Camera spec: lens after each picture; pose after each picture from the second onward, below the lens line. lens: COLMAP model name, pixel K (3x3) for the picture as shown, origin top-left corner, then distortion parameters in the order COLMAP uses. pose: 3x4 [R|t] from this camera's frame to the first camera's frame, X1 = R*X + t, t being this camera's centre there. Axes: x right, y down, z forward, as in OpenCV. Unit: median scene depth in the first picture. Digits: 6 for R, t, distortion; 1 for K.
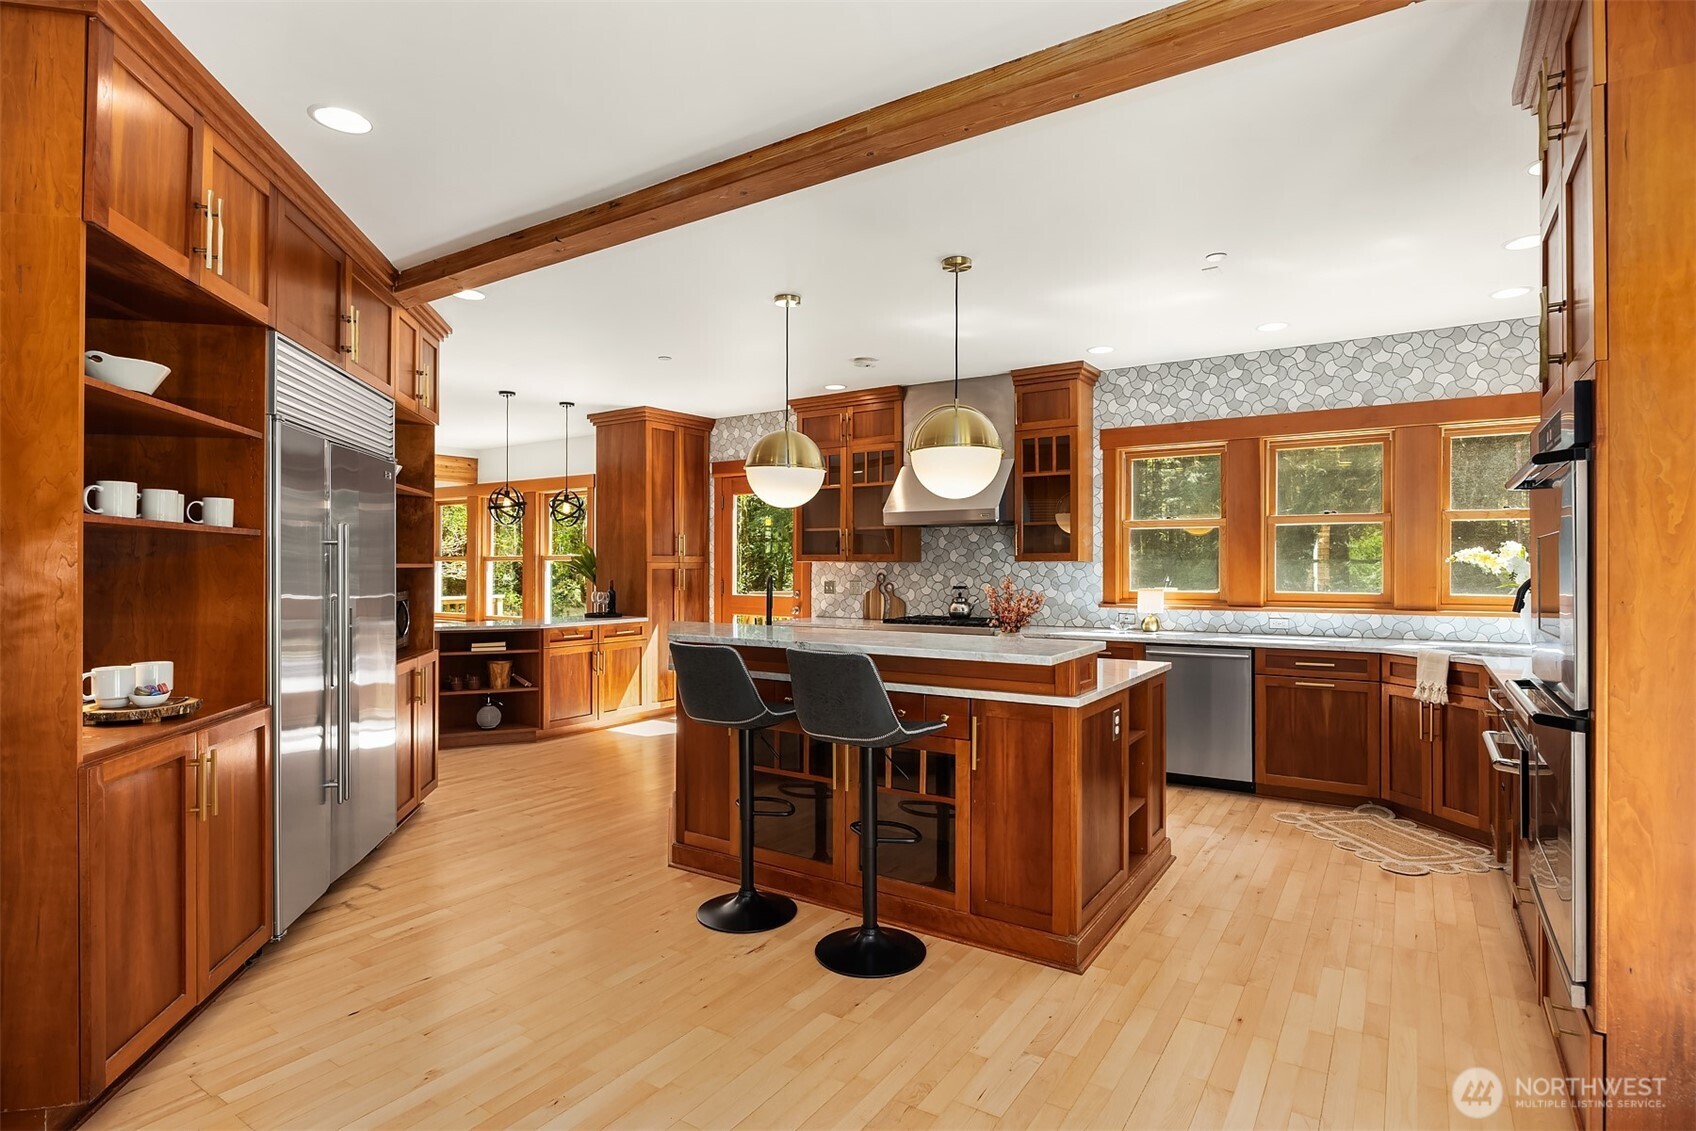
lens RADIAL K [[860.1, 0, 867.9], [0, 860.1, 561.6], [0, 0, 1]] dist [-0.002174, -0.000424]
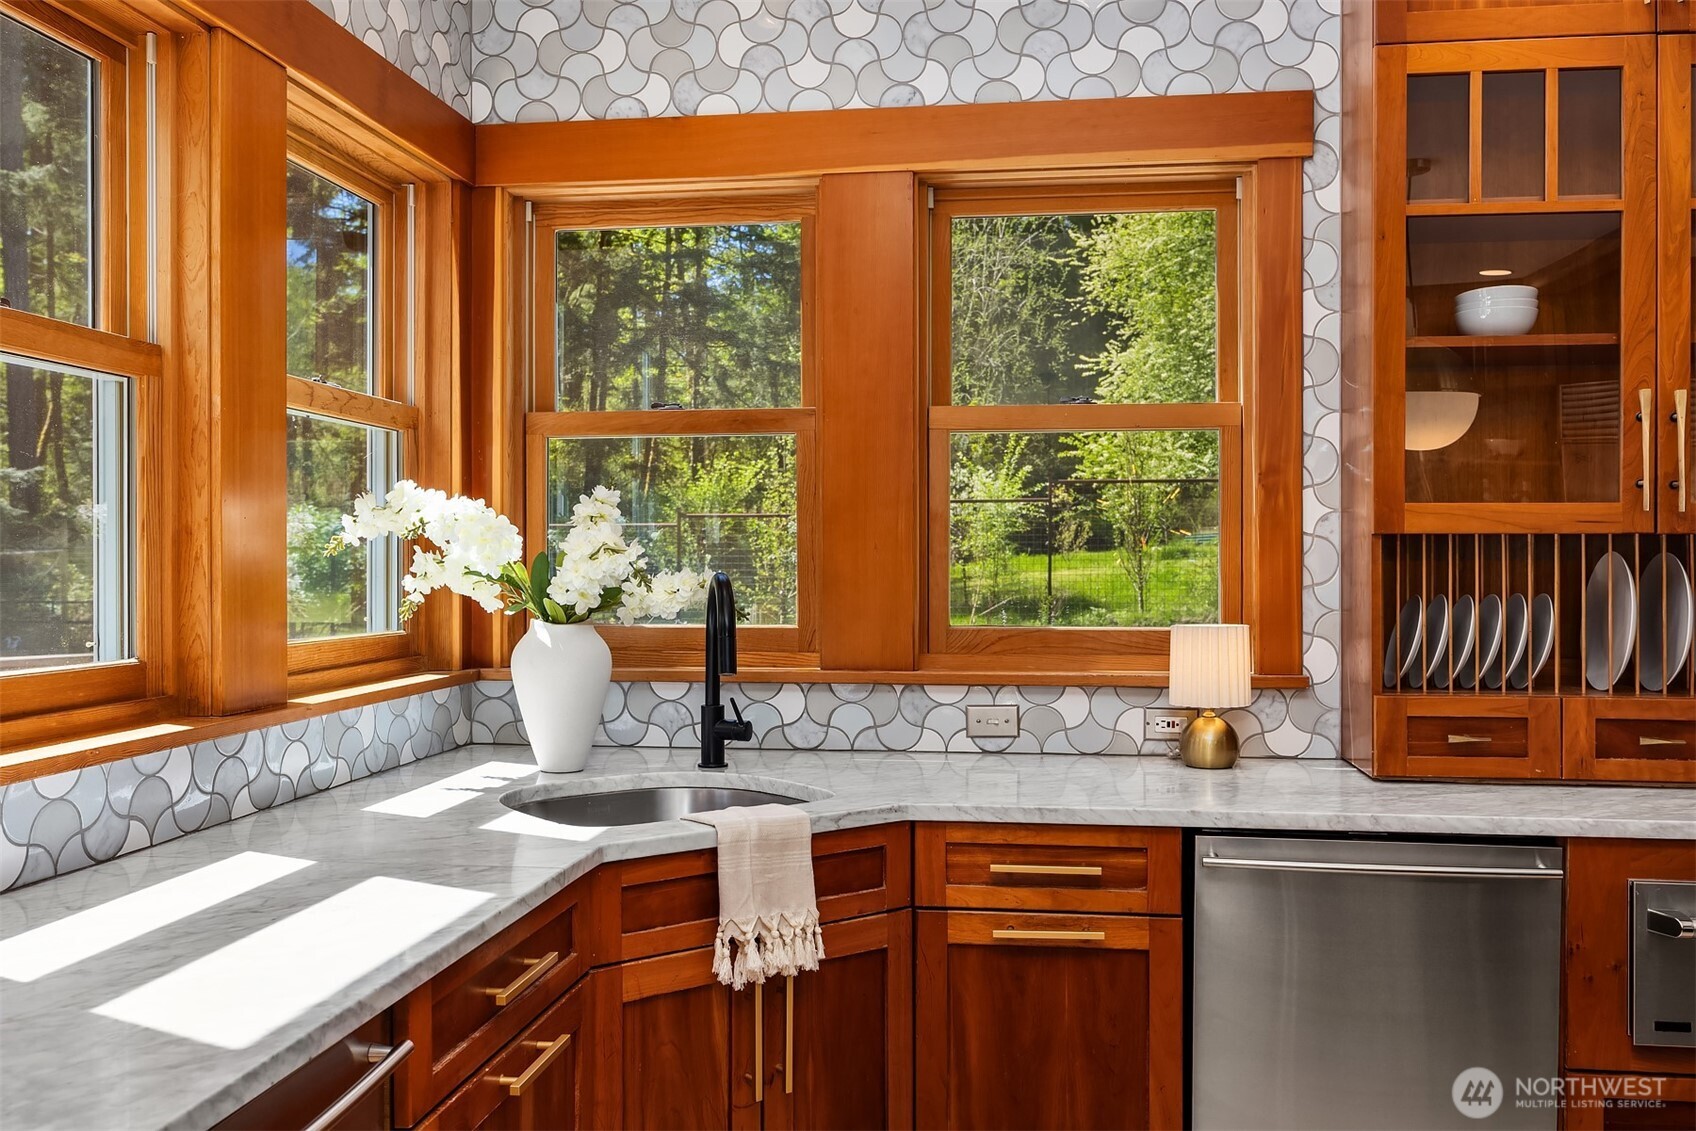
lens RADIAL K [[1498.5, 0, 843.2], [0, 1498.5, 563.8], [0, 0, 1]] dist [-0.003406, 0.011302]
pose [[-0.415977, 0.000340, 0.909375, 0.117837], [-0.001568, 0.999998, -0.001091, 0.009659], [-0.909374, -0.001880, -0.415975, 1.064457]]
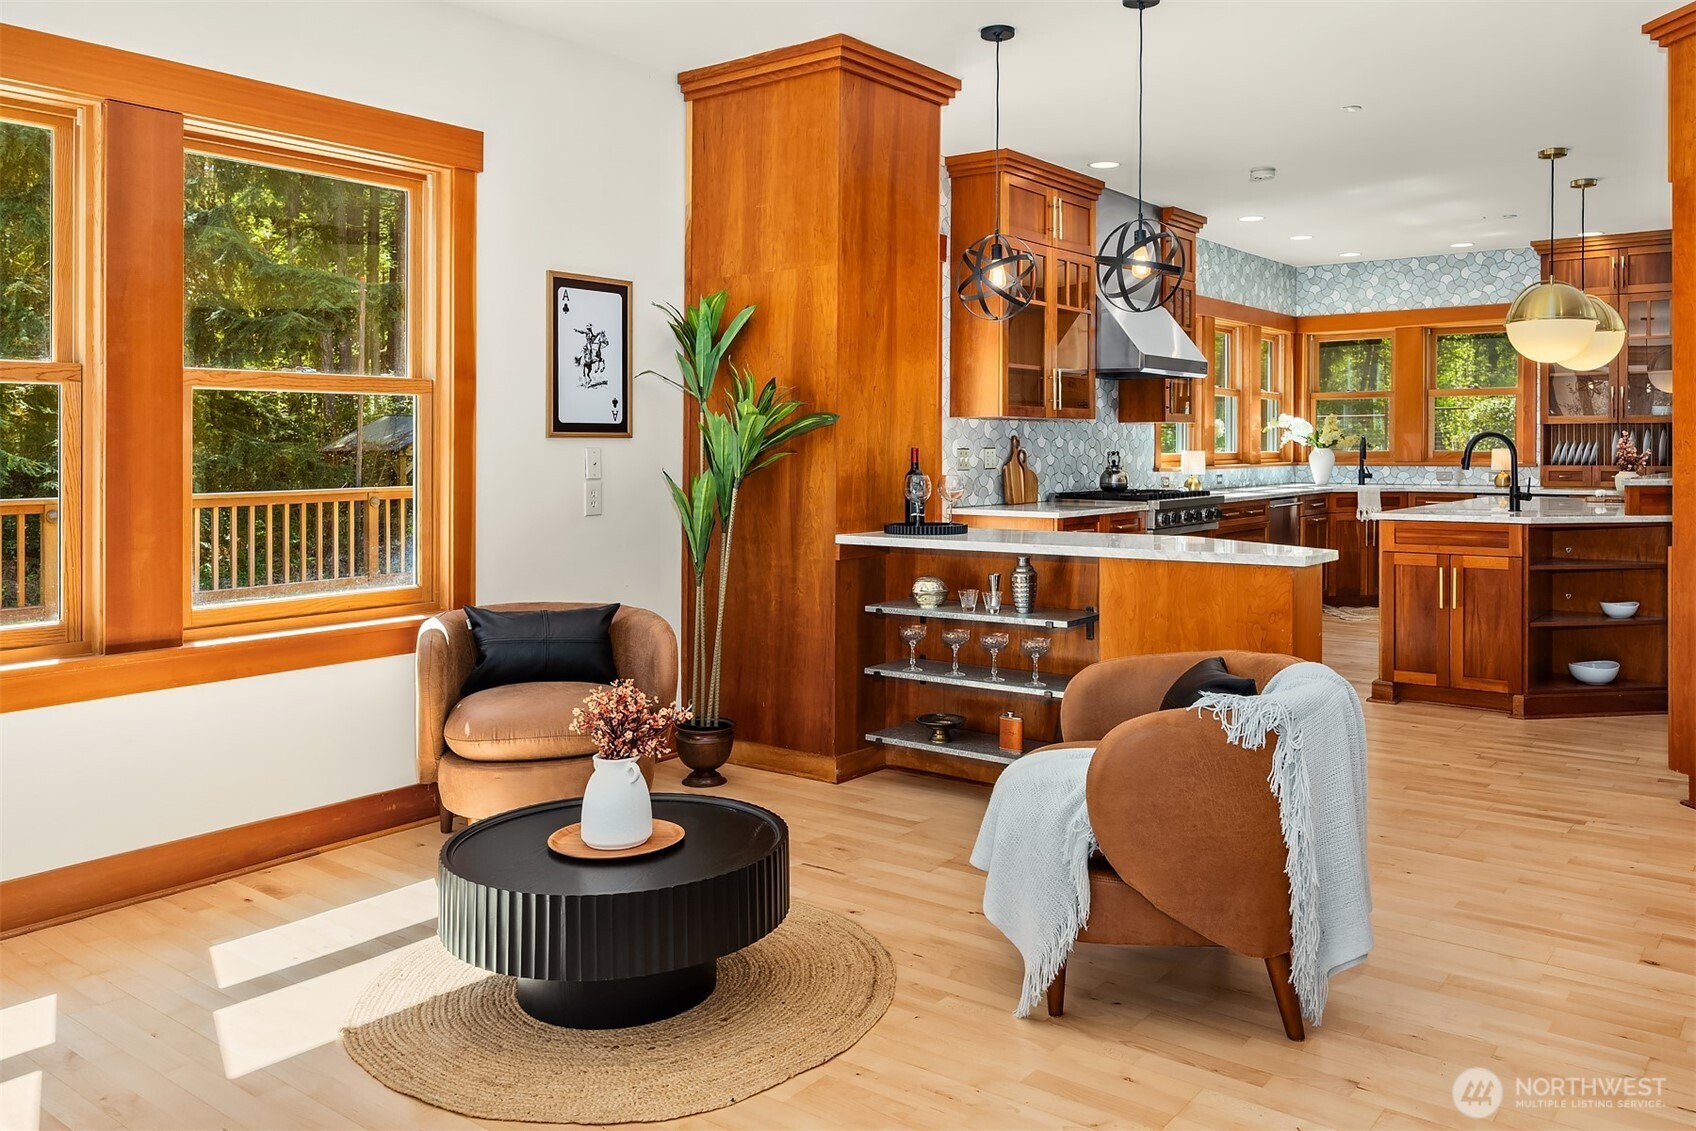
lens RADIAL K [[1286.6, 0, 852.0], [0, 1286.6, 472.2], [0, 0, 1]] dist [-0.004805, -0.001767]
pose [[0.087444, -0.018092, 0.996005, -1.464768], [-0.000454, 0.999834, 0.018201, 0.034380], [-0.996169, -0.002044, 0.087421, 1.502300]]
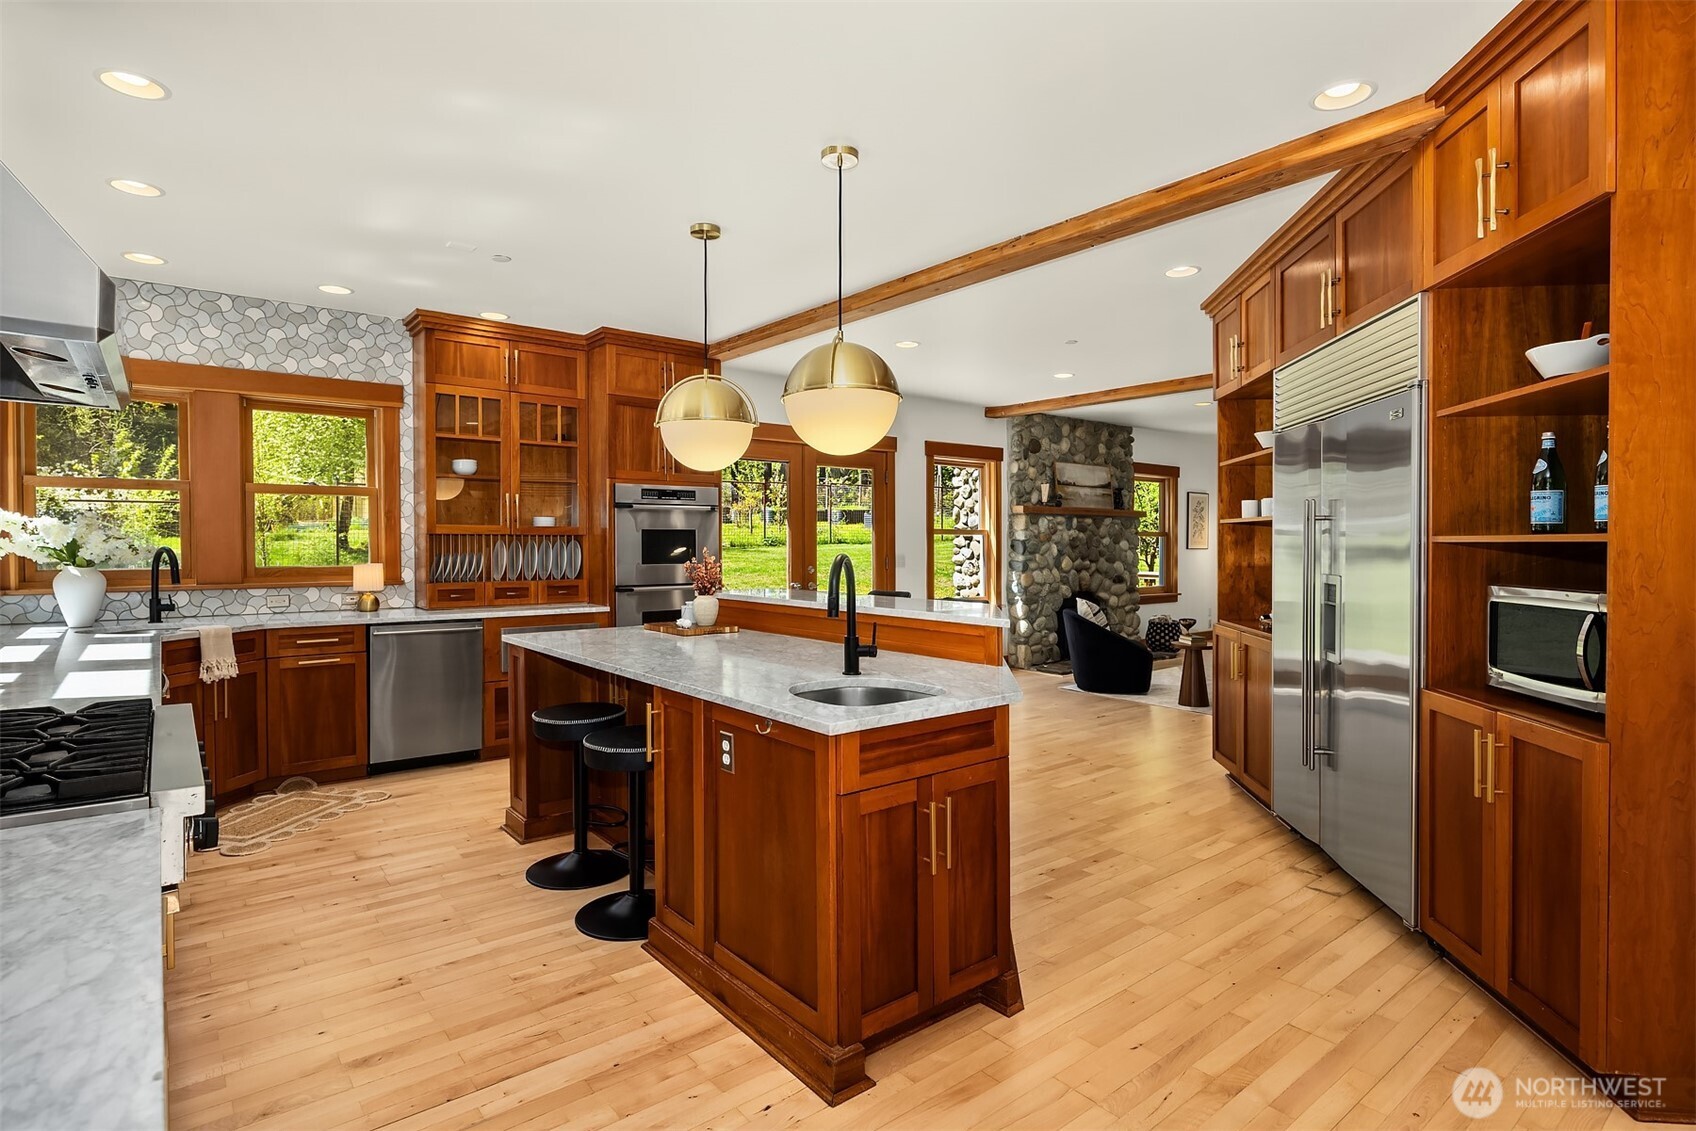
lens RADIAL K [[860.1, 0, 865.7], [0, 860.1, 558.1], [0, 0, 1]] dist [-0.002174, -0.000424]
pose [[-0.950786, -0.003876, 0.309824, -0.294945], [0.001003, 0.999878, 0.015586, 0.011376], [-0.309847, 0.015130, -0.950666, 1.488153]]
